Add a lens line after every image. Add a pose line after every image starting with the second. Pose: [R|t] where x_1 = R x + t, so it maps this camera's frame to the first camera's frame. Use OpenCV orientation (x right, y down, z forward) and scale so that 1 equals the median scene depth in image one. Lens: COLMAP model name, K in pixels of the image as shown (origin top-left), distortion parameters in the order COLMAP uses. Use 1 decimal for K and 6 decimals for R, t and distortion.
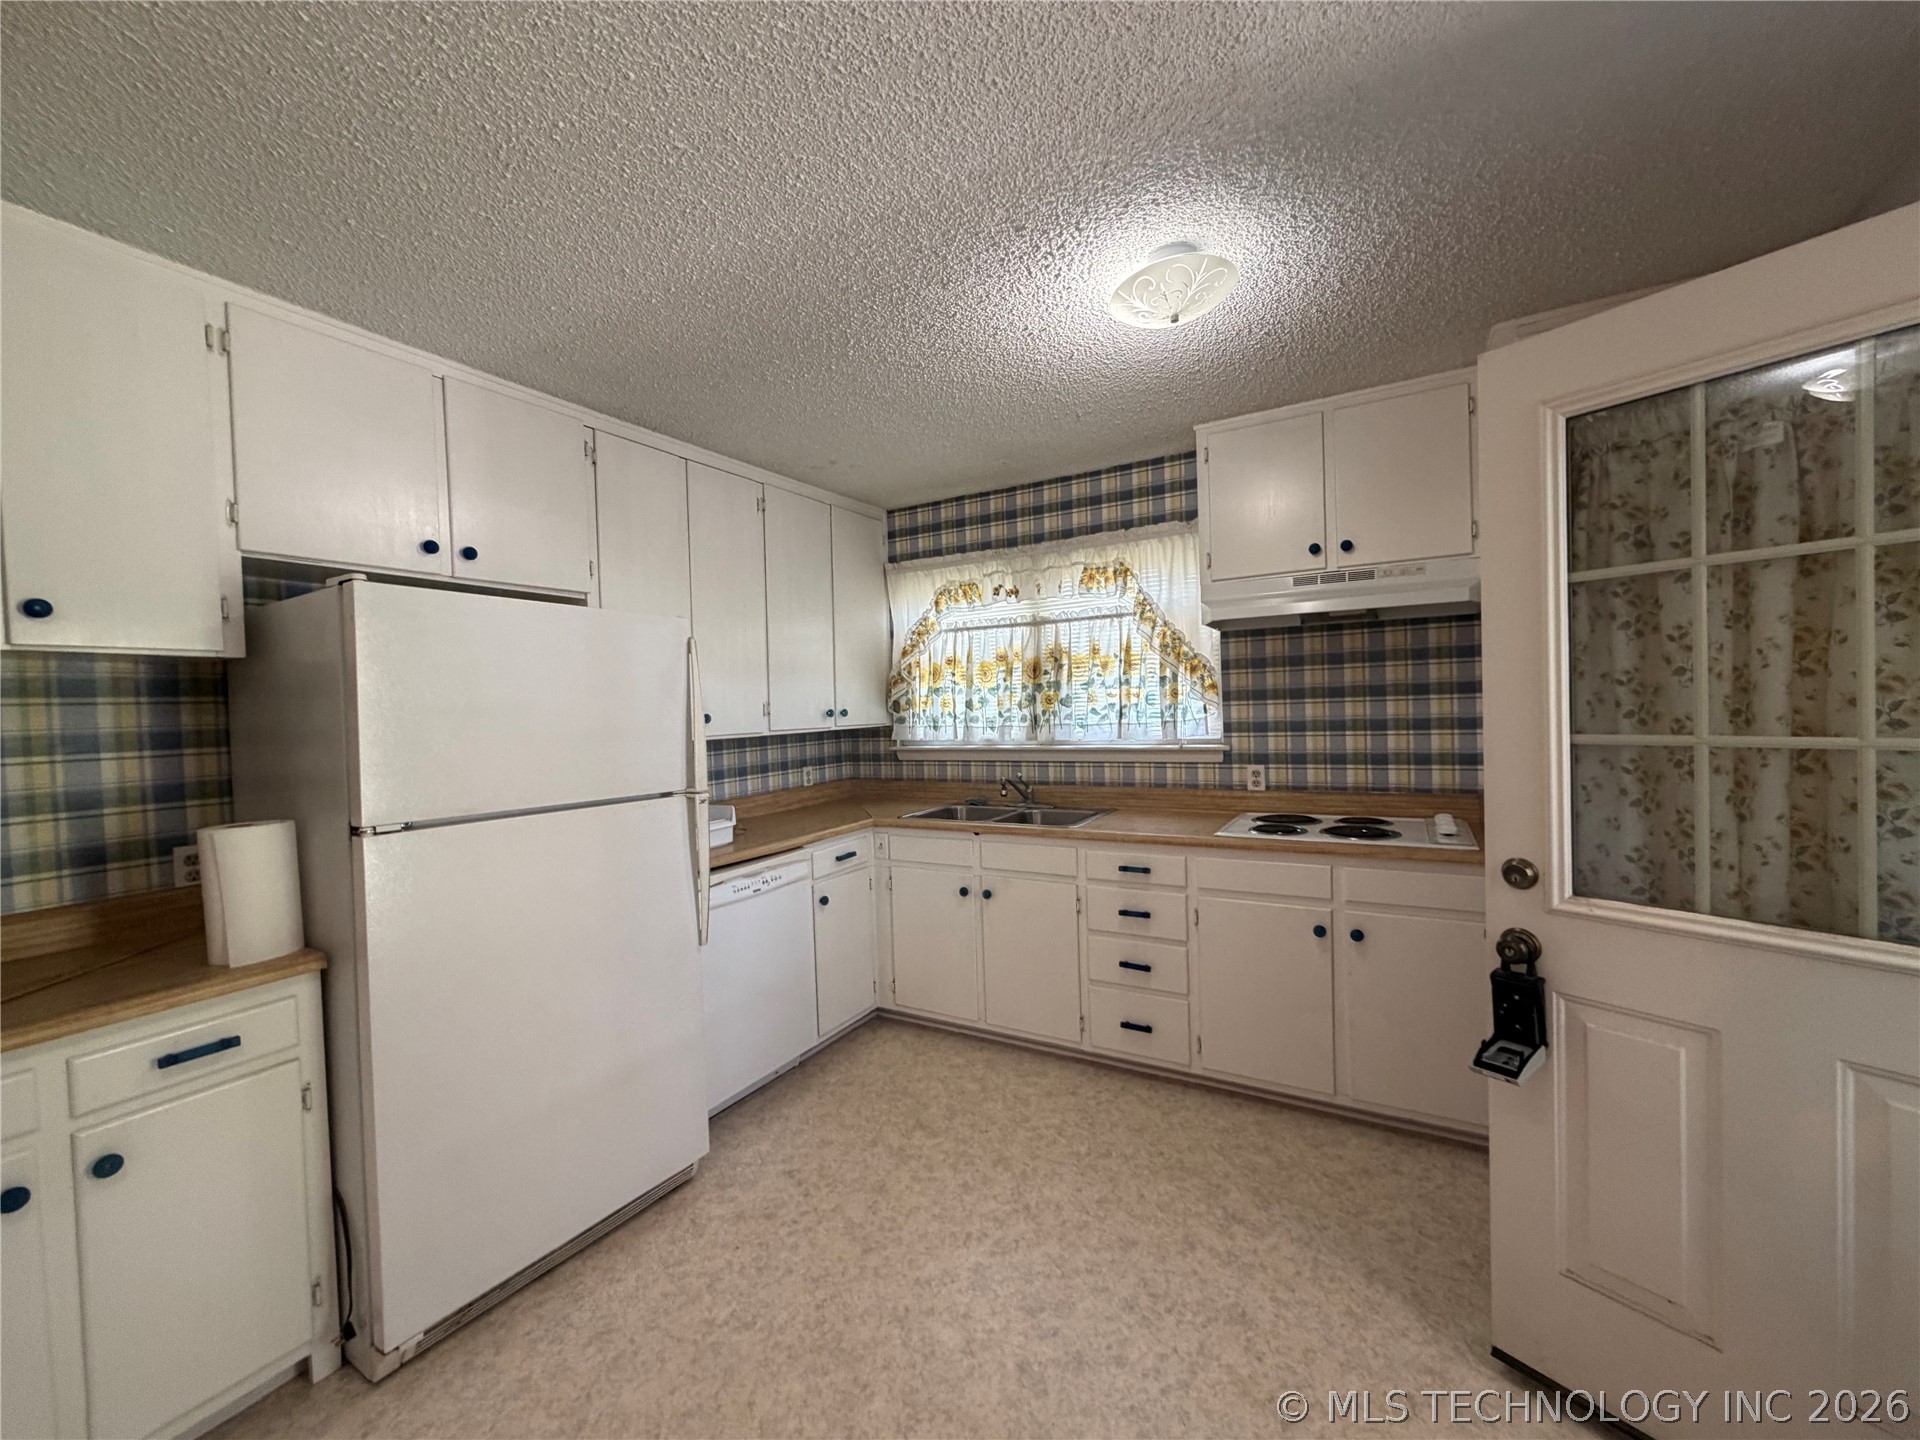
lens RADIAL K [[760.3, 0, 948.5], [0, 760.3, 722.5], [0, 0, 1]] dist [-0.000445, 0.000789]
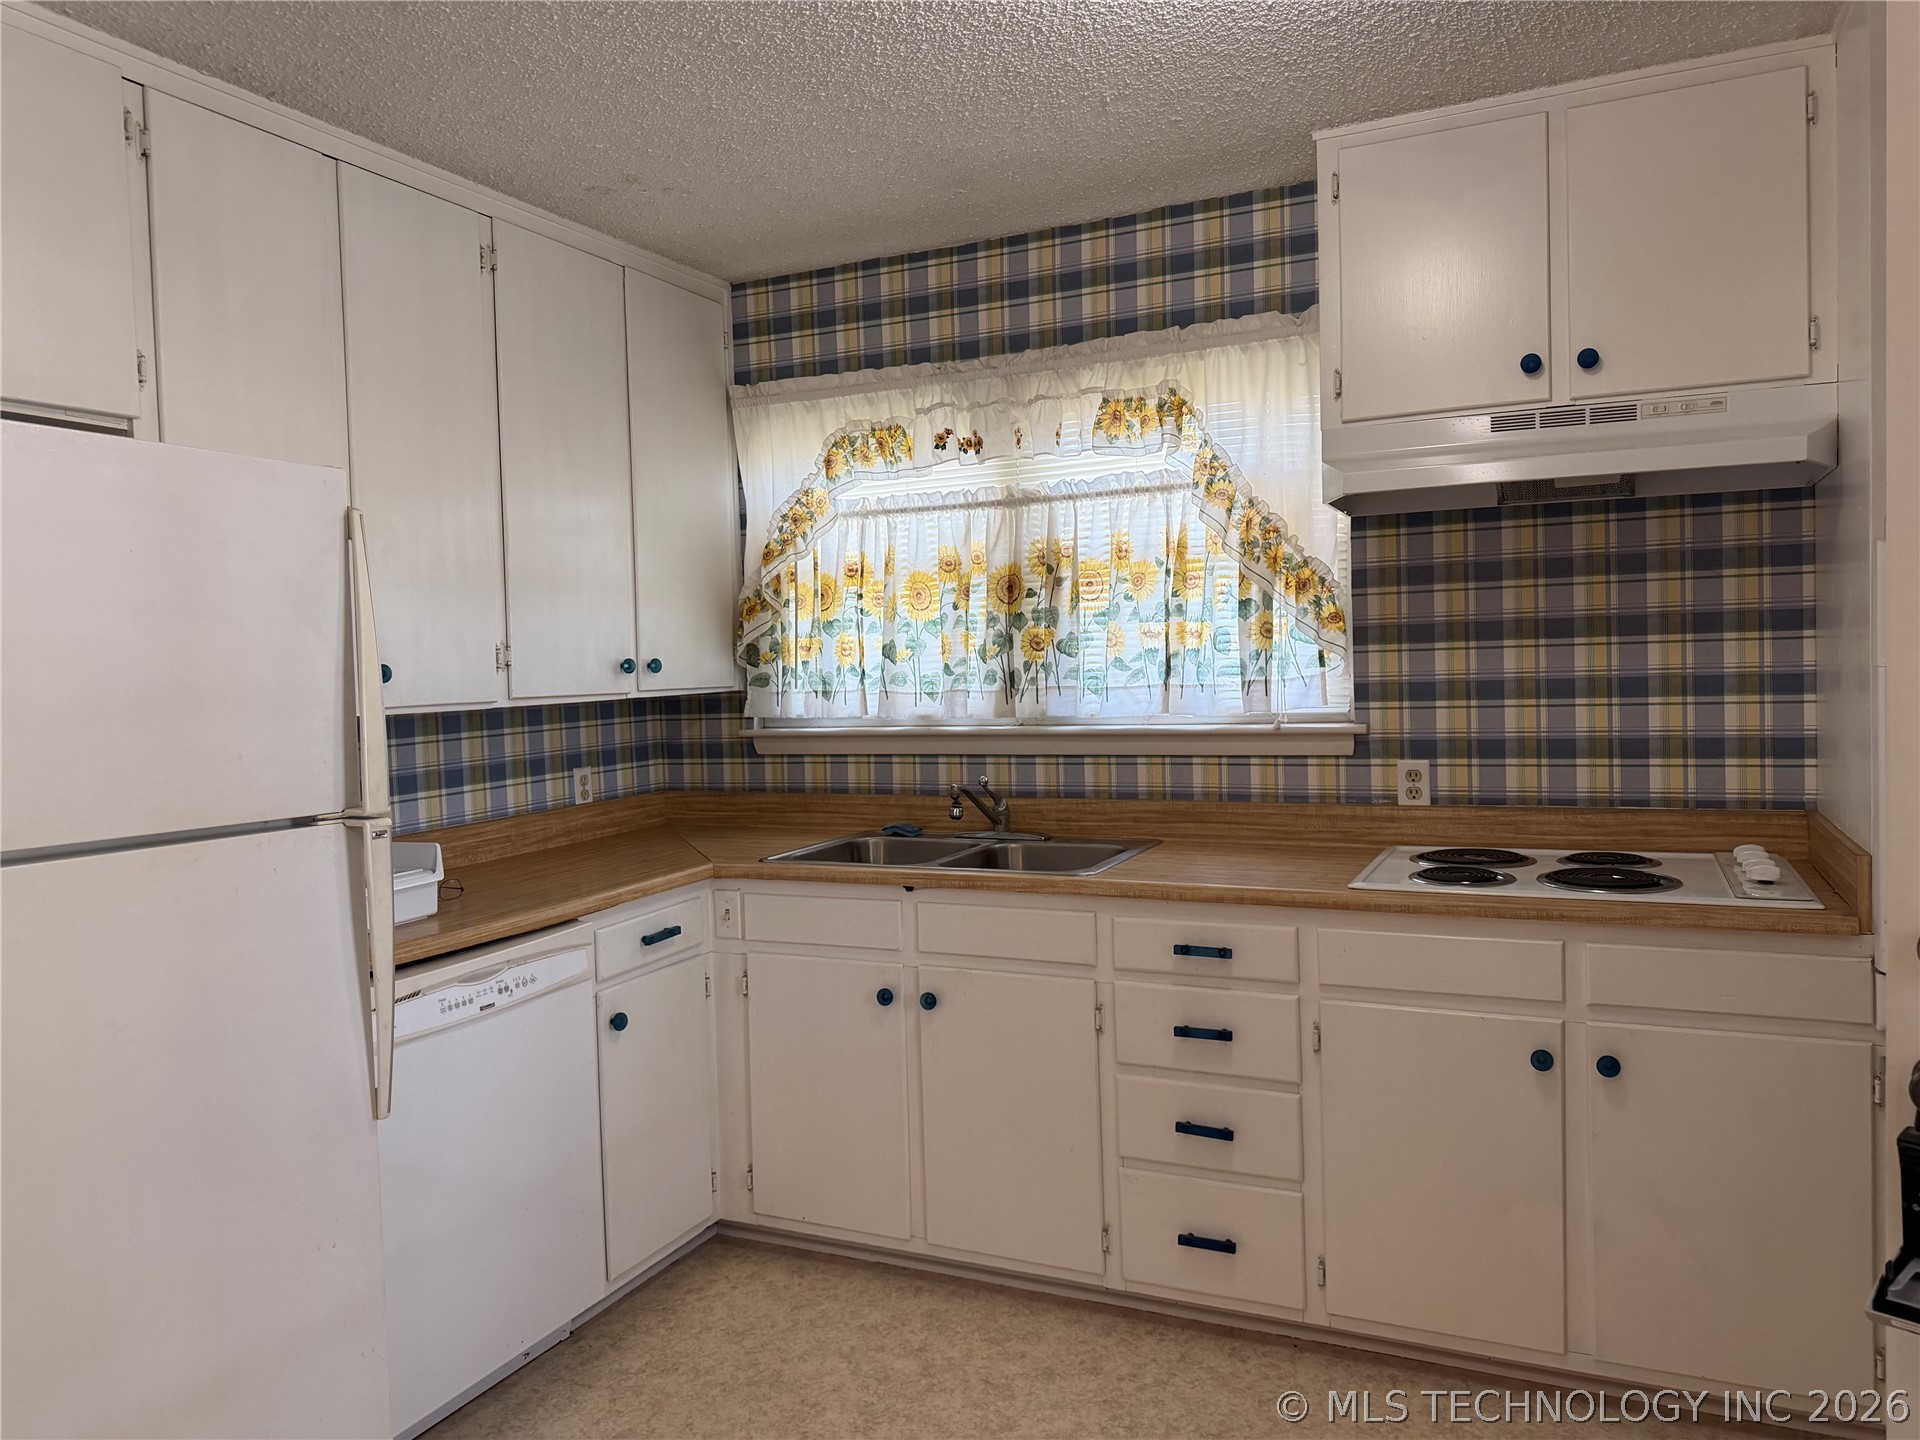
lens RADIAL K [[1350.3, 0, 949.7], [0, 1350.3, 716.5], [0, 0, 1]] dist [0.062711, -0.071834]
pose [[0.995761, -0.001175, 0.091974, -0.021972], [-0.000446, 0.999845, 0.017601, 0.007303], [-0.091980, -0.017568, 0.995606, 0.048959]]
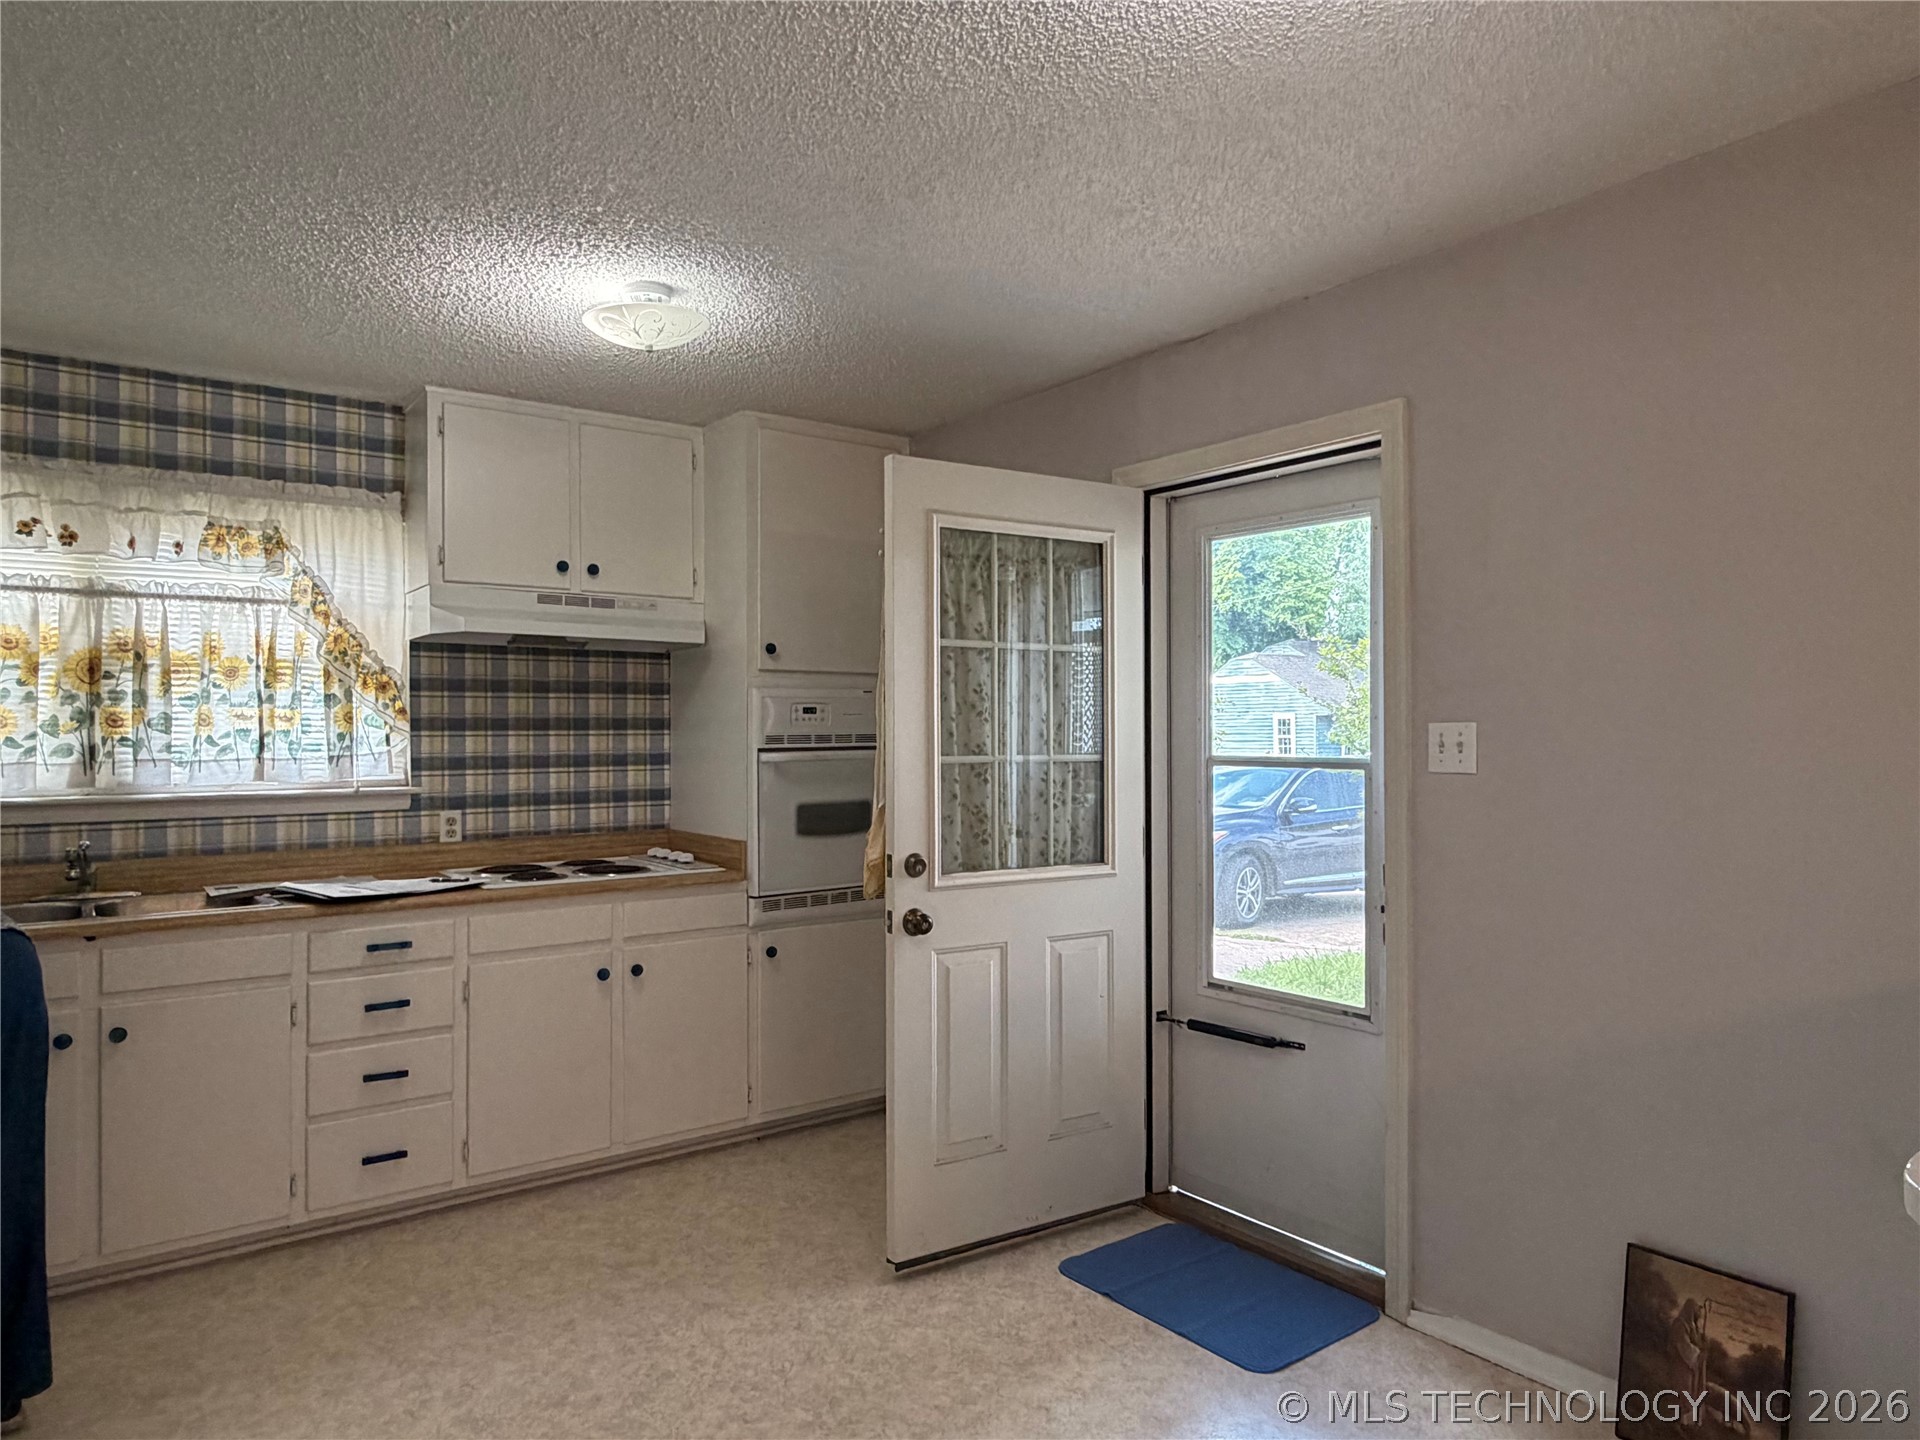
lens RADIAL K [[1209.5, 0, 961.6], [0, 1209.5, 722.7], [0, 0, 1]] dist [-0.007094, -0.001983]
pose [[0.382681, 0.041380, 0.922953, -0.589442], [0.011997, 0.998690, -0.049750, 0.033418], [-0.923803, 0.030111, 0.381683, 0.004034]]
